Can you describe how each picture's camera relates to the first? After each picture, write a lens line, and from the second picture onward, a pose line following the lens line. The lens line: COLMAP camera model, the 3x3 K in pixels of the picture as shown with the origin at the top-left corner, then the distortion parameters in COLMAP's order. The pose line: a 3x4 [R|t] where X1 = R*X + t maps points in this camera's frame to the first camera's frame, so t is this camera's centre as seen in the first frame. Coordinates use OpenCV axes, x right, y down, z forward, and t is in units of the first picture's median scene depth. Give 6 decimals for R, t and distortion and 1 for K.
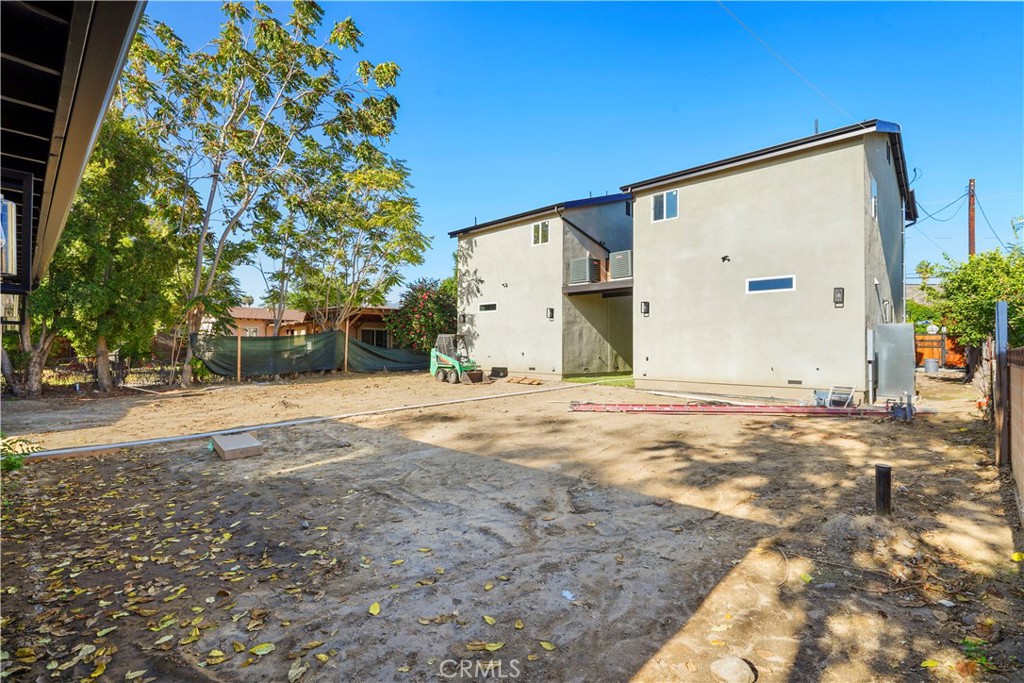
lens RADIAL K [[462.0, 0, 545.9], [0, 462.0, 321.8], [0, 0, 1]] dist [-0.006730, 0.000038]
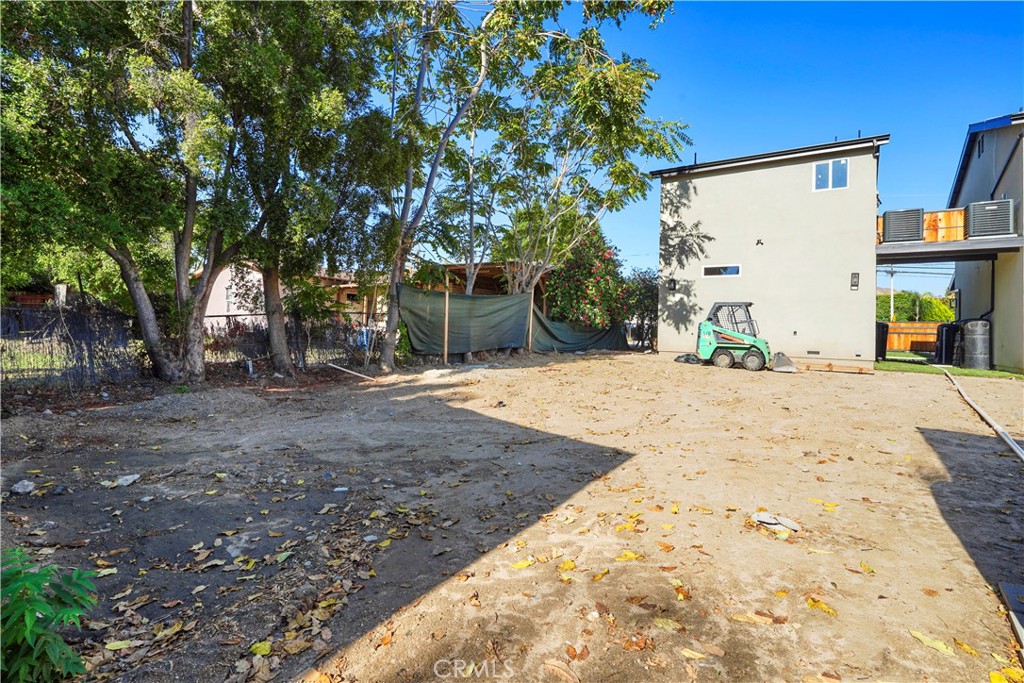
lens RADIAL K [[462.0, 0, 537.0], [0, 462.0, 320.1], [0, 0, 1]] dist [-0.006730, 0.000038]
pose [[0.990808, 0.033088, 0.131165, -0.514398], [-0.037122, 0.998906, 0.028433, 0.038154], [-0.130081, -0.033041, 0.990953, 0.270693]]
